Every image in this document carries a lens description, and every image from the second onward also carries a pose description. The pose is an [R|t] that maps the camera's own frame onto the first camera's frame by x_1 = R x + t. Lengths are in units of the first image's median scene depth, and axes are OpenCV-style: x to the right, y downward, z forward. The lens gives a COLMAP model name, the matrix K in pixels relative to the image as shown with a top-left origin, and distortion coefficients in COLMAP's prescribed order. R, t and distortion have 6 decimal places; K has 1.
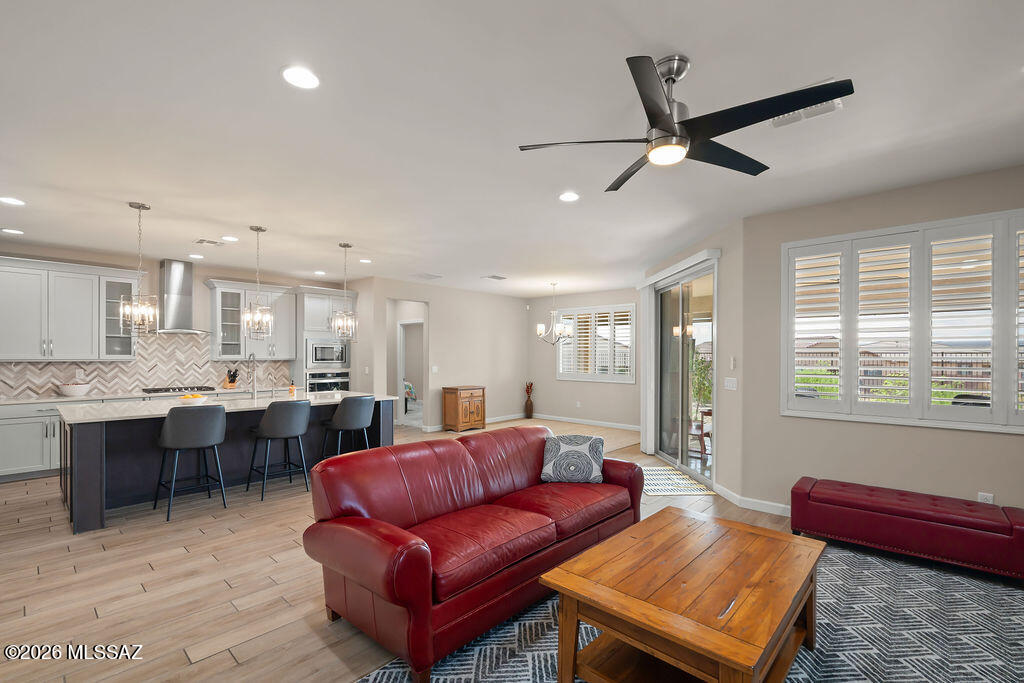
lens RADIAL K [[464.0, 0, 512.0], [0, 464.0, 341.5], [0, 0, 1]] dist [0.001704, 0.000185]
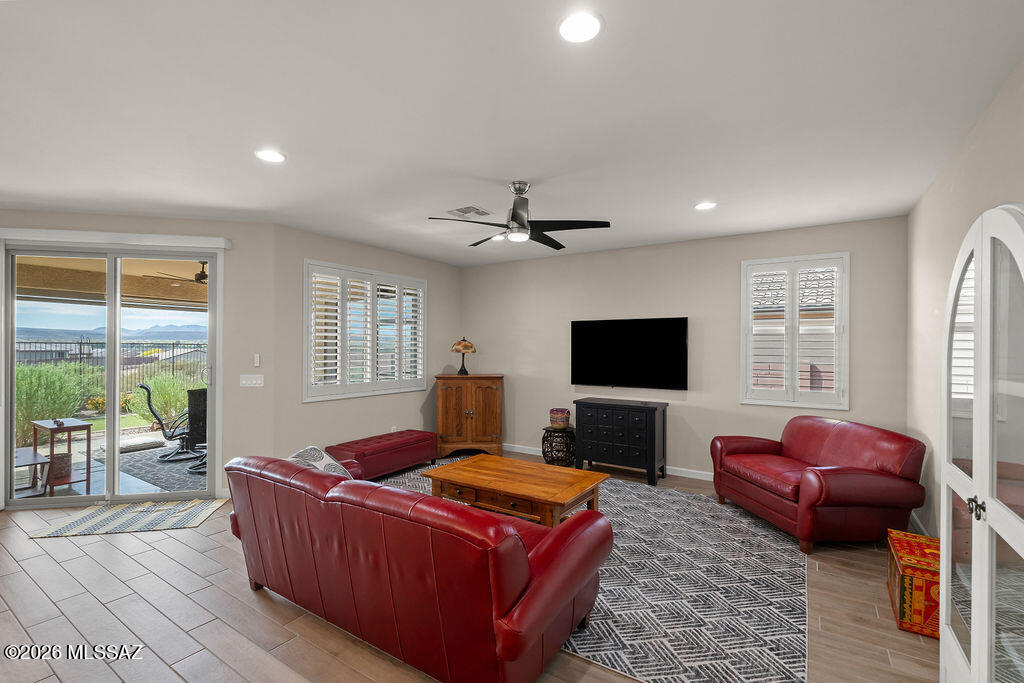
lens RADIAL K [[448.1, 0, 512.0], [0, 448.1, 341.5], [0, 0, 1]] dist [-0.000604, -0.000043]
pose [[-0.164896, 0.013851, 0.986214, -0.756722], [-0.033525, 0.999245, -0.019639, 0.008667], [-0.985741, -0.036301, -0.164307, 0.796329]]
